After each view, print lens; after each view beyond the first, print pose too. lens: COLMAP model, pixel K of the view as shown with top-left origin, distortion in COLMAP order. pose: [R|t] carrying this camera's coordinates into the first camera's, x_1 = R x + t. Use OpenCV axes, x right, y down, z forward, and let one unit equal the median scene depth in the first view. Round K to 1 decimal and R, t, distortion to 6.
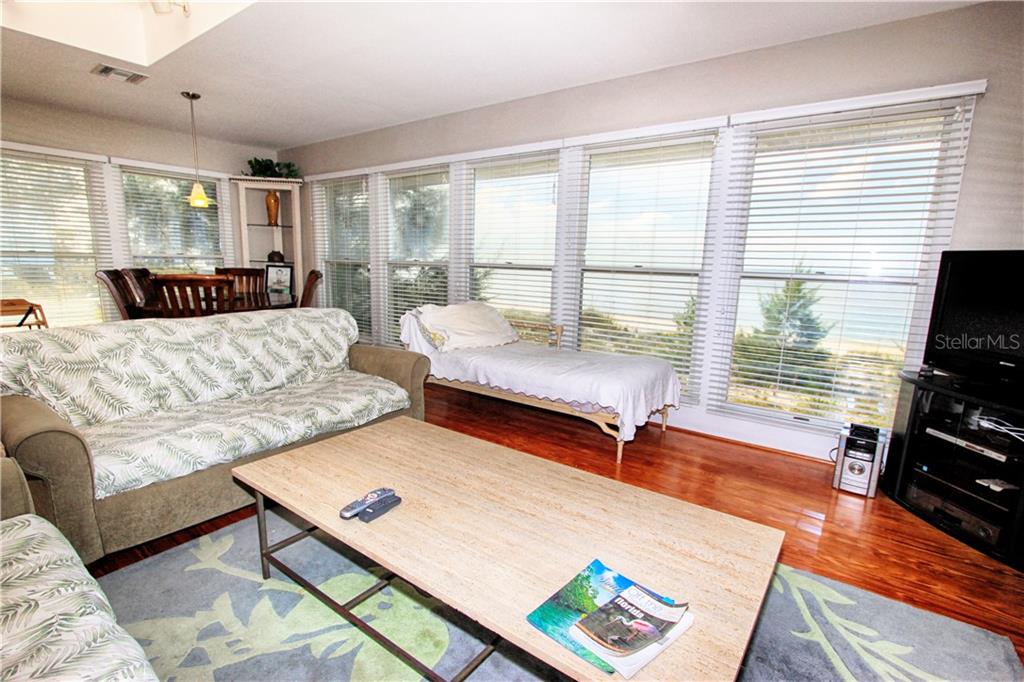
lens RADIAL K [[486.3, 0, 512.8], [0, 486.3, 349.6], [0, 0, 1]] dist [-0.015081, 0.000728]
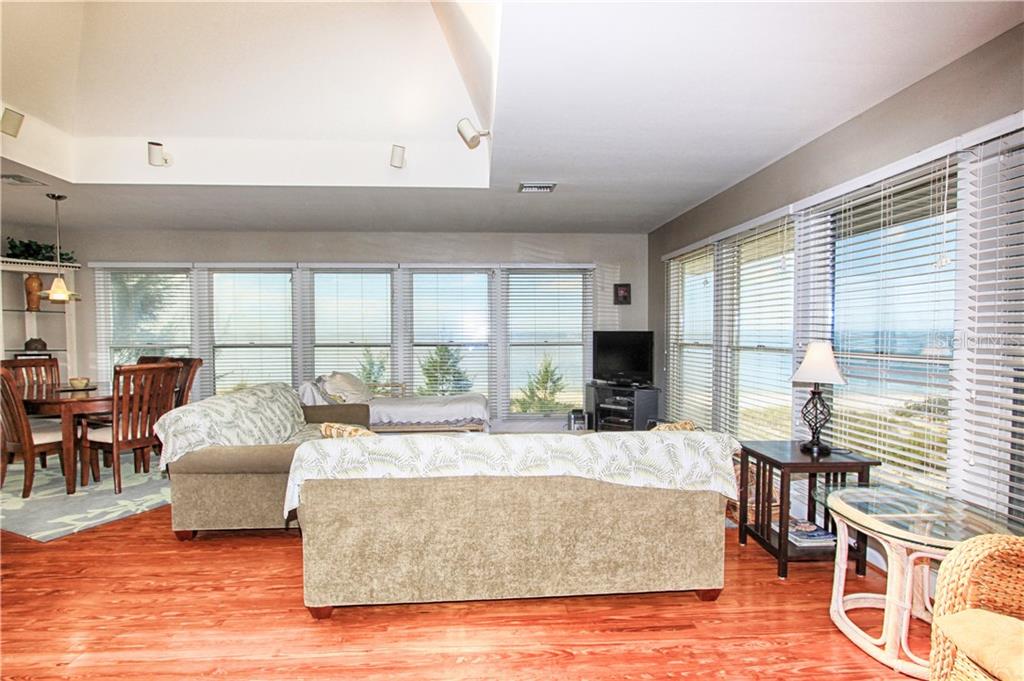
lens RADIAL K [[517.3, 0, 510.8], [0, 517.3, 350.8], [0, 0, 1]] dist [-0.013902, 0.000823]
pose [[0.761429, -0.052032, 0.646156, -0.761982], [0.139220, 0.986640, -0.084607, 0.038259], [-0.633122, 0.154380, 0.758501, -0.479985]]
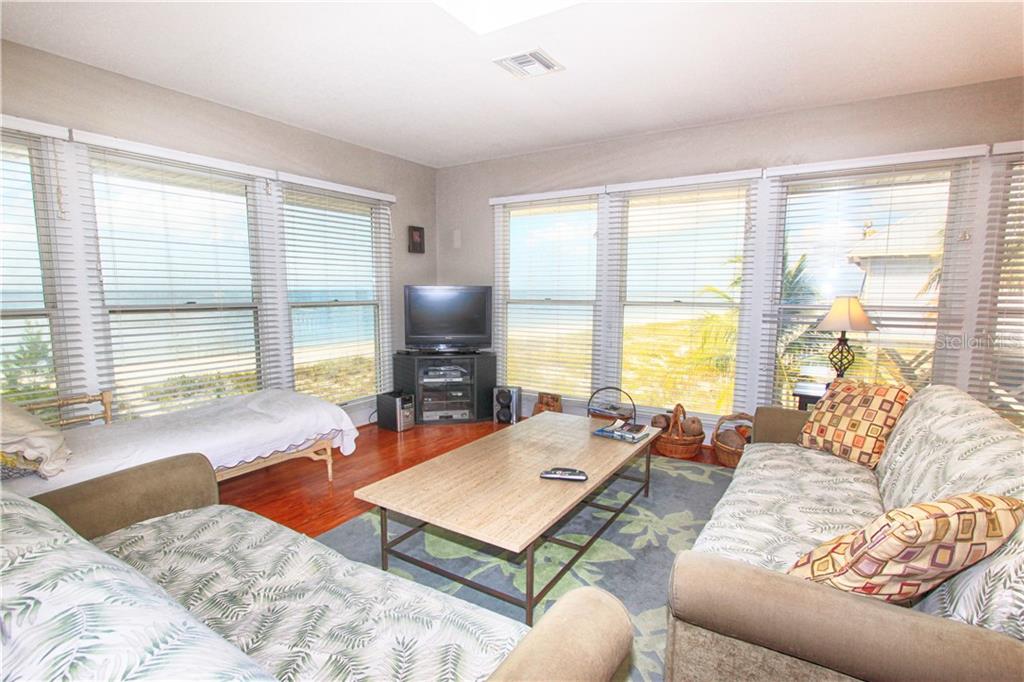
lens RADIAL K [[499.8, 0, 515.1], [0, 499.8, 352.4], [0, 0, 1]] dist [-0.016153, 0.000228]
pose [[-0.077832, -0.150244, 0.985581, -0.735987], [0.174177, 0.971326, 0.161825, -0.132233], [-0.981634, 0.184261, -0.049431, 0.496447]]
